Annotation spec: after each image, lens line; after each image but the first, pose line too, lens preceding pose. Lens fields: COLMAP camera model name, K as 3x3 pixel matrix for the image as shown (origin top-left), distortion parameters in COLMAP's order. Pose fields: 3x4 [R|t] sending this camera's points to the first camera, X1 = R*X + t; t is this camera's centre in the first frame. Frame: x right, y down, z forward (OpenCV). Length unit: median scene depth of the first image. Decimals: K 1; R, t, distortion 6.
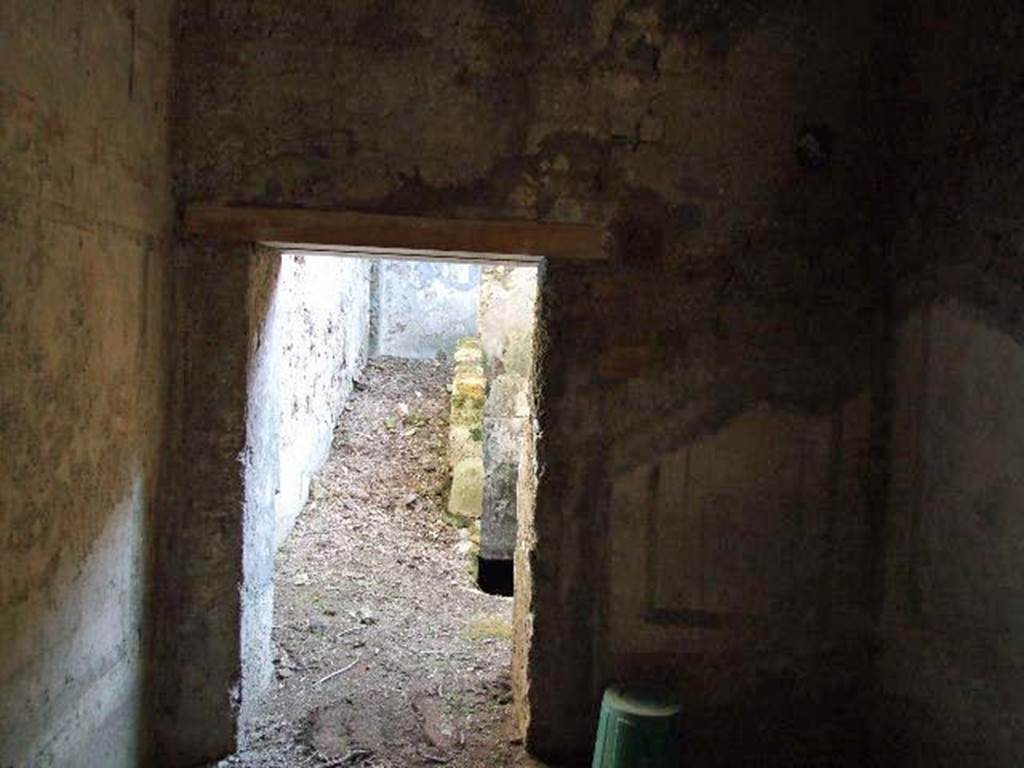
lens RADIAL K [[824.4, 0, 507.7], [0, 824.4, 382.6], [0, 0, 1]] dist [-0.046575, 0.044141]
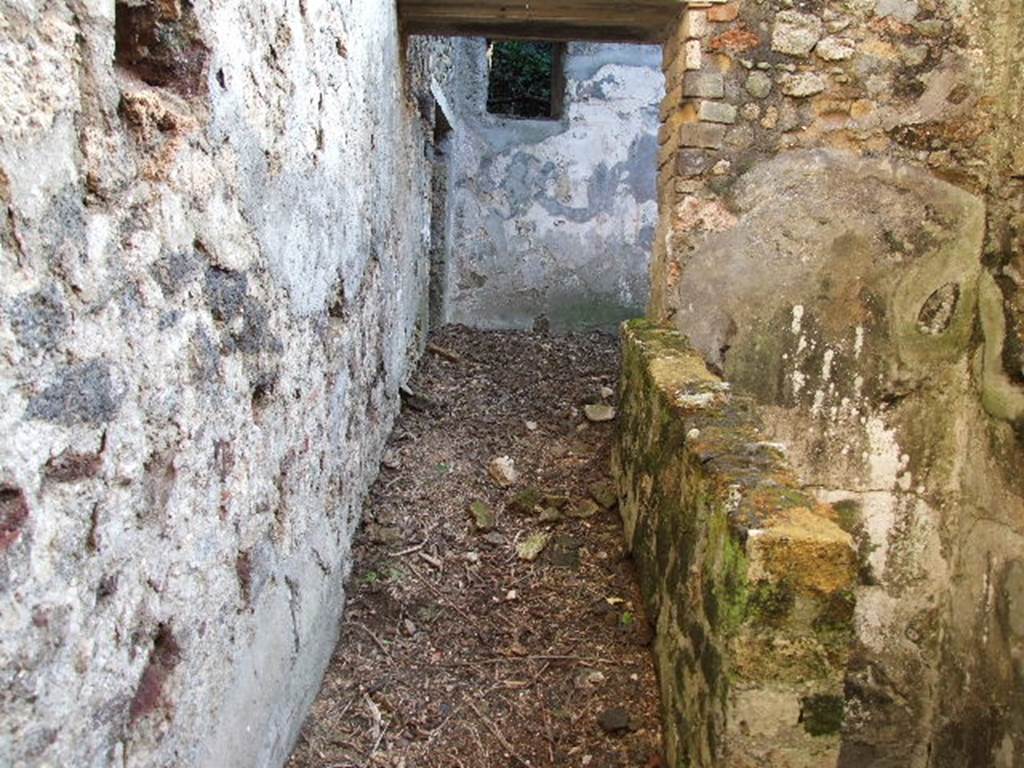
lens RADIAL K [[824.4, 0, 516.9], [0, 824.4, 383.0], [0, 0, 1]] dist [-0.046575, 0.044141]
pose [[0.998512, 0.011010, -0.053406, -0.089635], [-0.006883, 0.997019, 0.076850, -0.049855], [0.054093, -0.076368, 0.995611, 0.501180]]
